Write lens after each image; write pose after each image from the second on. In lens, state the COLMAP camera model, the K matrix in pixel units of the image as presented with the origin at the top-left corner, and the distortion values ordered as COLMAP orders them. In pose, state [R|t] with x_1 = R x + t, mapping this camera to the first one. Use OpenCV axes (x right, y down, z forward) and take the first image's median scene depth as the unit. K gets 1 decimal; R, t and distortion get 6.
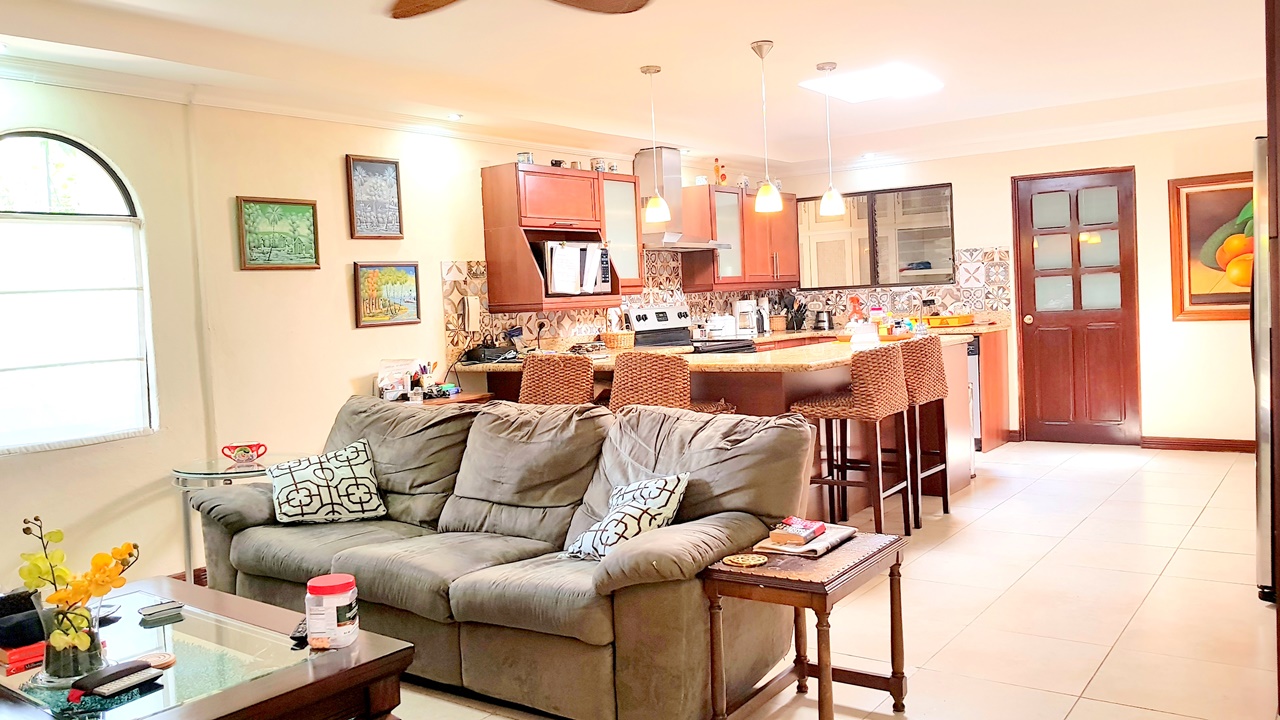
lens RADIAL K [[992.8, 0, 638.7], [0, 992.8, 356.2], [0, 0, 1]] dist [0.000553, 0.000748]
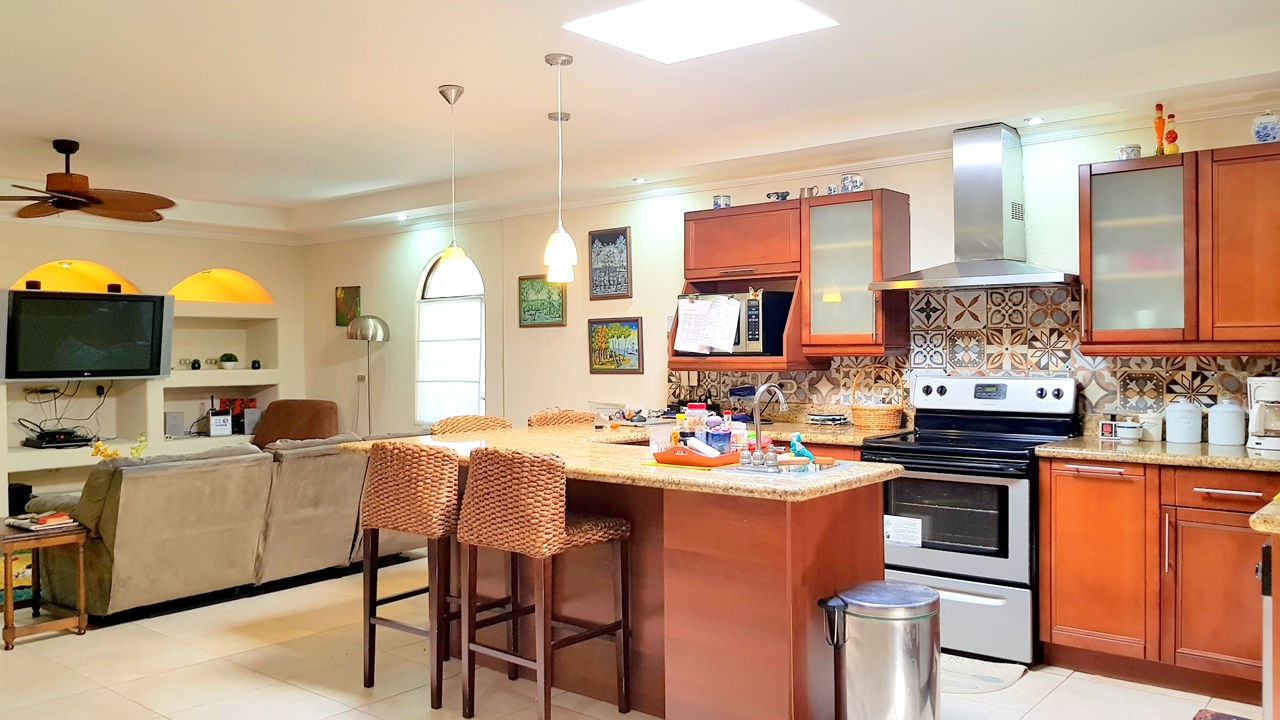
lens RADIAL K [[992.8, 0, 639.4], [0, 992.8, 357.8], [0, 0, 1]] dist [0.000553, 0.000748]
pose [[-0.055845, 0.059903, -0.996641, 0.837992], [-0.045800, 0.996994, 0.062491, -0.114237], [0.997388, 0.049136, -0.052933, 1.016173]]
